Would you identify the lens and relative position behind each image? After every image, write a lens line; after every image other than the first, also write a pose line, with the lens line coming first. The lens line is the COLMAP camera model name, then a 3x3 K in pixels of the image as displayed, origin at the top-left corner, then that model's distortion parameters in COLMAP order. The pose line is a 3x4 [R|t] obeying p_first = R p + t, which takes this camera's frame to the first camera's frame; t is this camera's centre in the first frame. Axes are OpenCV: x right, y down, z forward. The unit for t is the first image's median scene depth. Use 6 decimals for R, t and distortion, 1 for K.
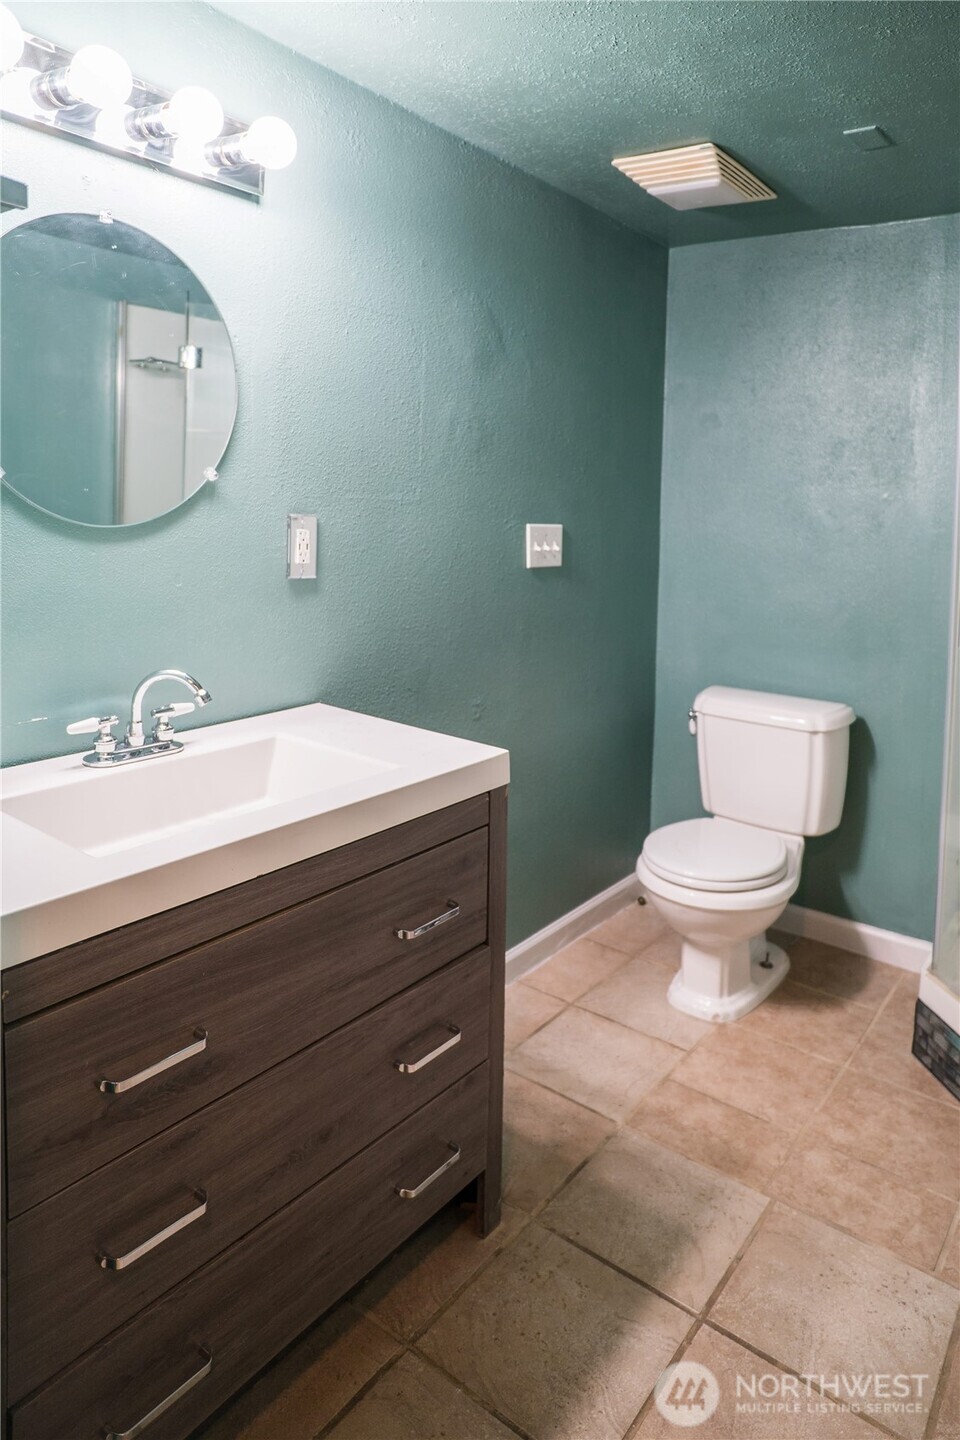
lens RADIAL K [[886.2, 0, 505.6], [0, 886.2, 640.9], [0, 0, 1]] dist [-0.060244, 0.032345]
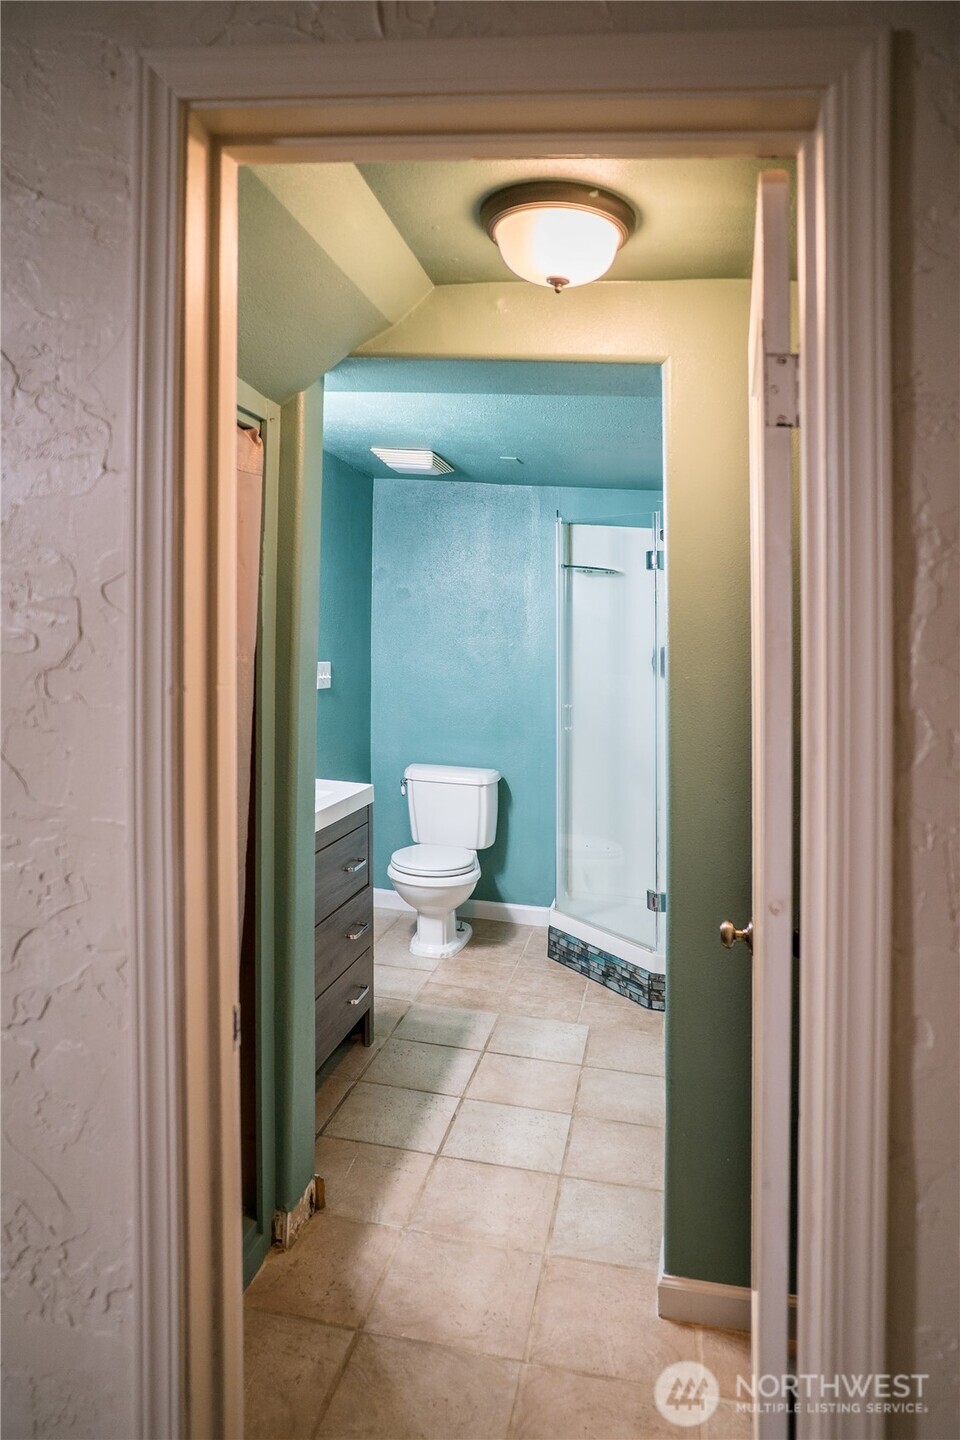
lens RADIAL K [[923.3, 0, 480.0], [0, 923.3, 720.0], [0, 0, 1]] dist [-0.046122, 0.035201]
pose [[0.896428, -0.020731, 0.442704, -0.459706], [0.039189, 0.998700, -0.032586, 0.038853], [-0.441453, 0.046560, 0.896075, -0.625420]]
